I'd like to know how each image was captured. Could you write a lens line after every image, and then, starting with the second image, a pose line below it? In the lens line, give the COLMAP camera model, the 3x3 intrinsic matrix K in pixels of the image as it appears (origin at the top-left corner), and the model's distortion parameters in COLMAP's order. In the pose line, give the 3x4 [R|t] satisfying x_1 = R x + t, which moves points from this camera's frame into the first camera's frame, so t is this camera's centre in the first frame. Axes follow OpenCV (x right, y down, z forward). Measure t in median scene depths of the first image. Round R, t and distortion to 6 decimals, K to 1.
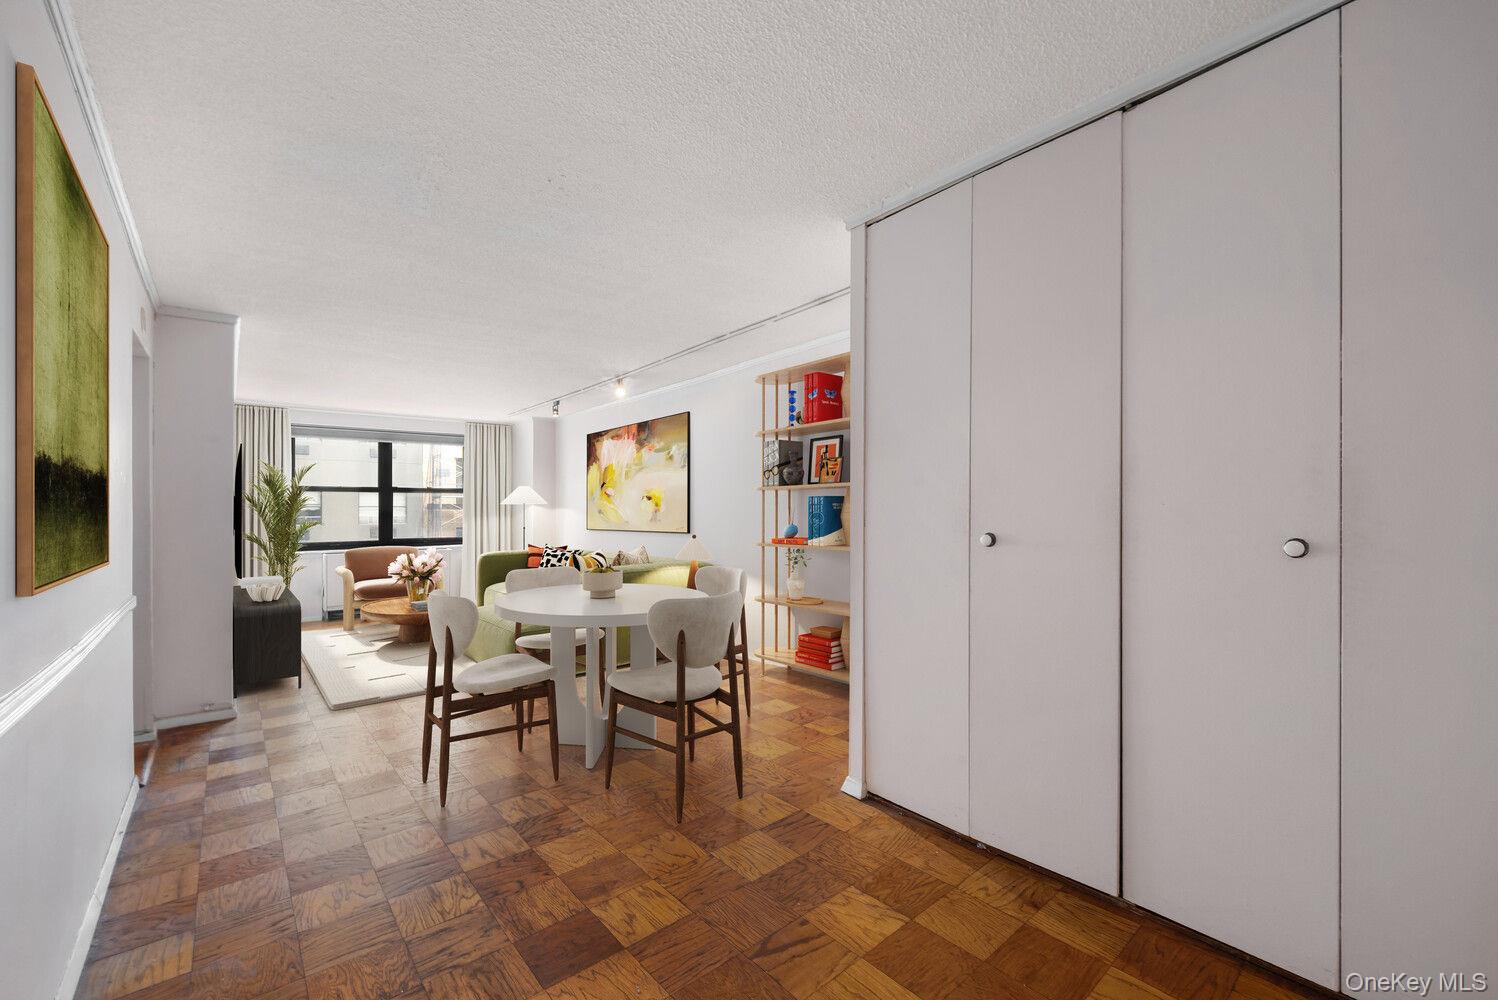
lens RADIAL K [[613.9, 0, 751.3], [0, 613.9, 505.5], [0, 0, 1]] dist [0.014742, -0.001243]
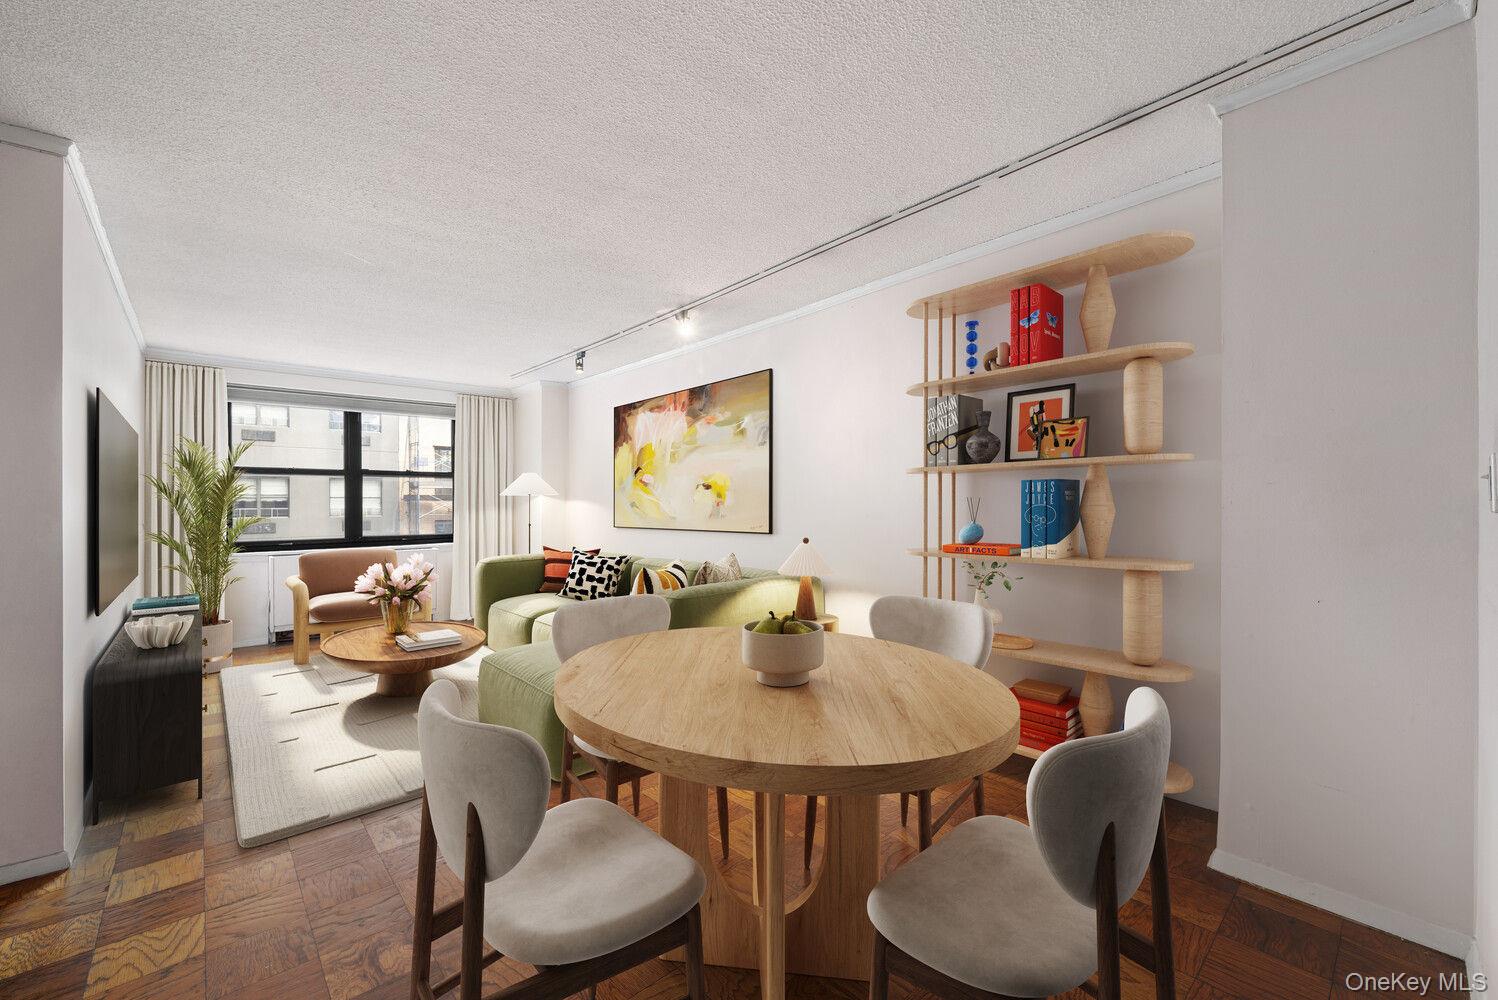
lens RADIAL K [[613.9, 0, 751.5], [0, 613.9, 503.7], [0, 0, 1]] dist [0.014742, -0.001243]
pose [[0.999521, 0.006167, 0.030331, -0.146399], [-0.006266, 0.999975, 0.003176, 0.006923], [-0.030310, -0.003364, 0.999535, 0.261824]]
